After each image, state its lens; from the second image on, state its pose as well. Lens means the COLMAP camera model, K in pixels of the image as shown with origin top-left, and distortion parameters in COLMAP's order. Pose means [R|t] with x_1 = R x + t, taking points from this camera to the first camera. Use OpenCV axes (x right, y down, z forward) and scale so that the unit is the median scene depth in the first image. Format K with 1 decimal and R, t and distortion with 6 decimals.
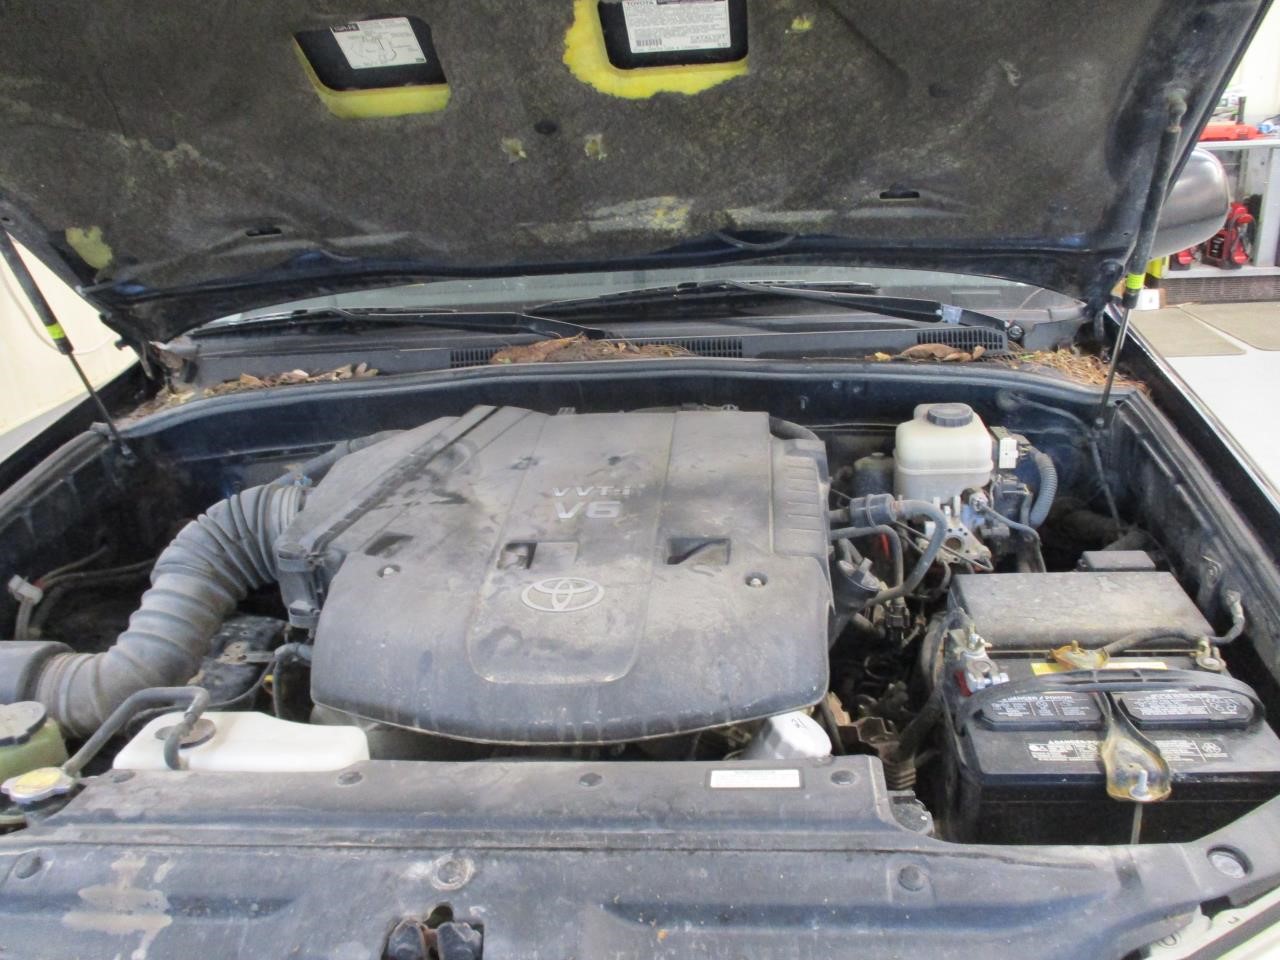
lens RADIAL K [[1029.6, 0, 639.1], [0, 1029.6, 478.6], [0, 0, 1]] dist [-0.030443, 0.003840]
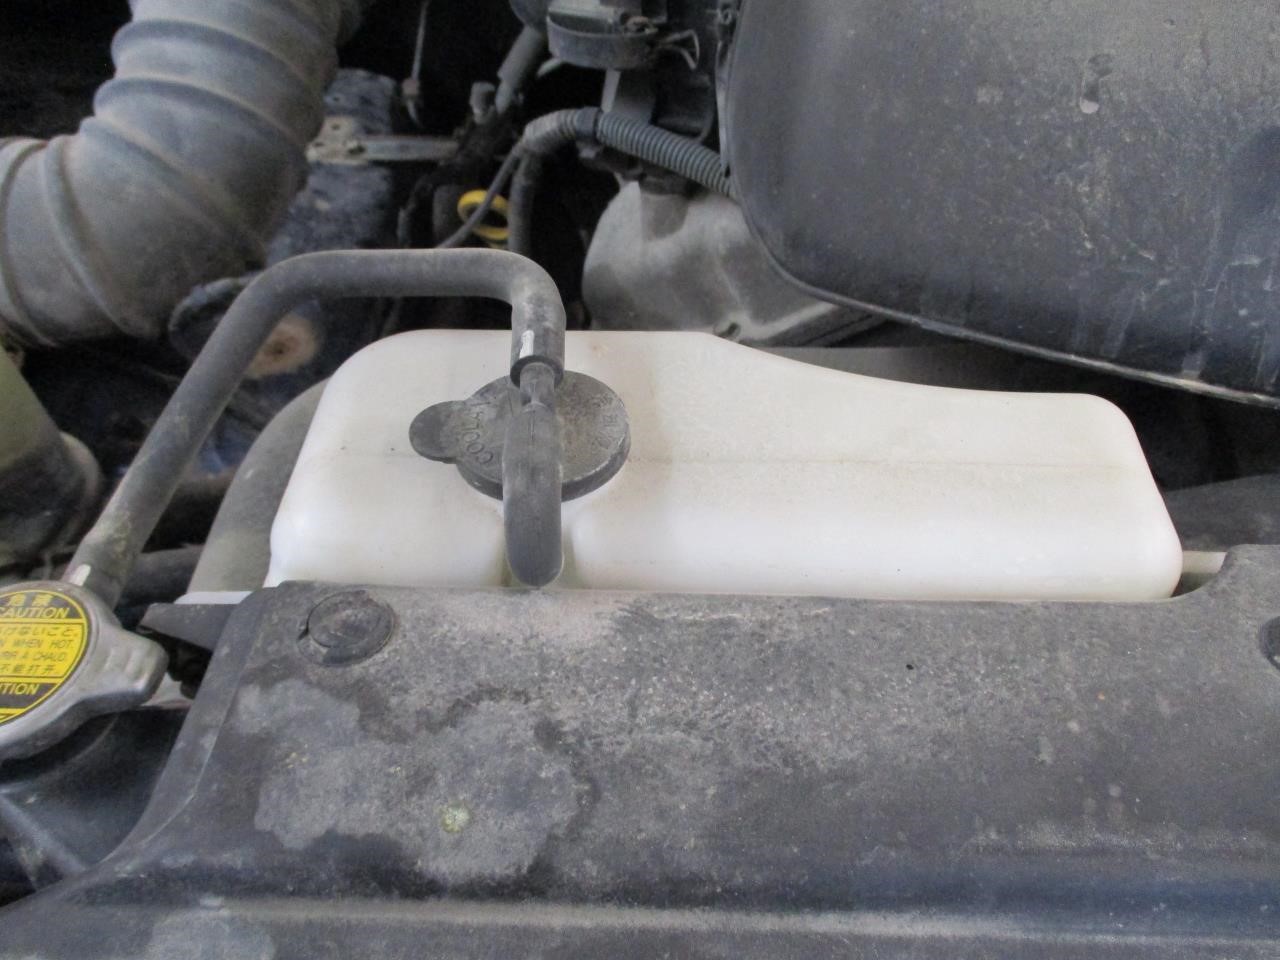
lens RADIAL K [[1029.6, 0, 641.2], [0, 1029.6, 481.1], [0, 0, 1]] dist [-0.030443, 0.003840]
pose [[0.997893, -0.008478, 0.064325, -0.341810], [-0.022050, 0.888099, 0.459123, 0.107821], [-0.061020, -0.459574, 0.886041, 0.598064]]
